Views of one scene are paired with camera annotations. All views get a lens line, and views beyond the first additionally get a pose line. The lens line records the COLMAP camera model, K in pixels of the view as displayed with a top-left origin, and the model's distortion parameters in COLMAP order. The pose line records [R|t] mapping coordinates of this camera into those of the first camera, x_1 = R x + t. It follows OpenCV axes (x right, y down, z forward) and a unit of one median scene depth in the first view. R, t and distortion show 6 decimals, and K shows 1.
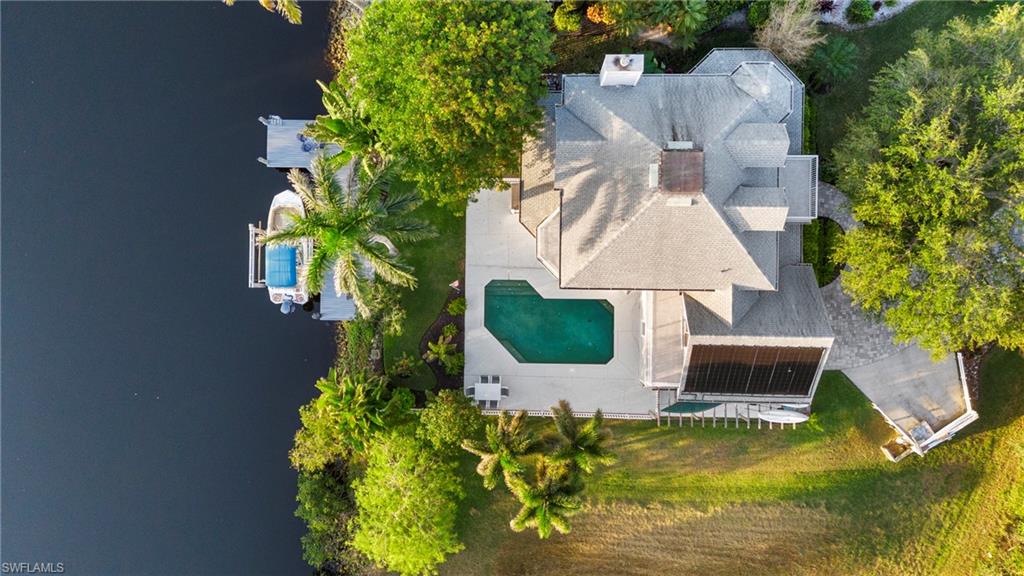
lens RADIAL K [[819.3, 0, 512.5], [0, 819.3, 287.6], [0, 0, 1]] dist [0.014908, 0.003351]
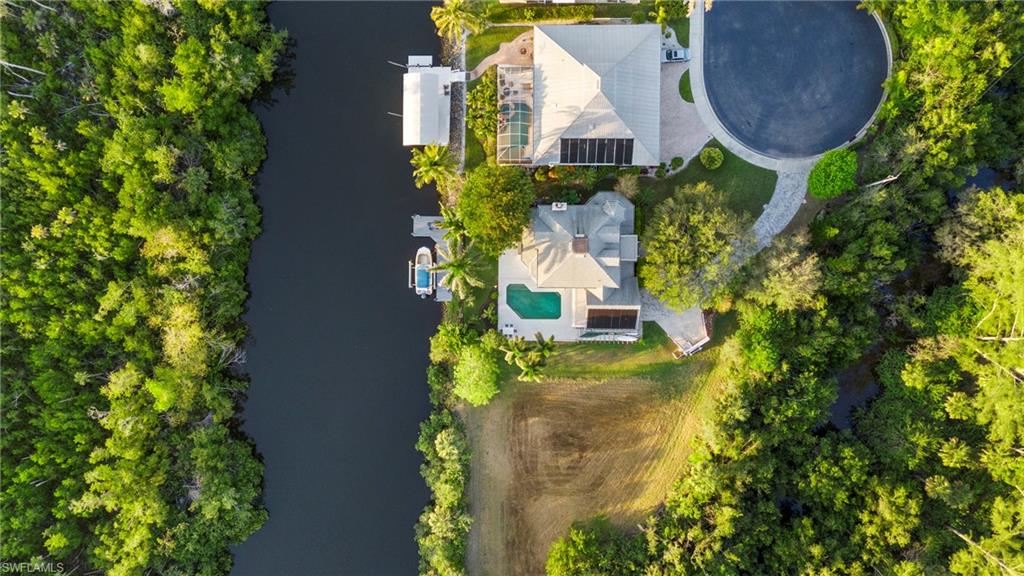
lens RADIAL K [[819.3, 0, 511.7], [0, 819.3, 287.7], [0, 0, 1]] dist [0.014908, 0.003351]
pose [[0.999992, -0.003717, 0.001393, -0.024398], [0.003715, 0.999992, 0.001622, -0.002793], [-0.001399, -0.001617, 0.999998, -1.478620]]
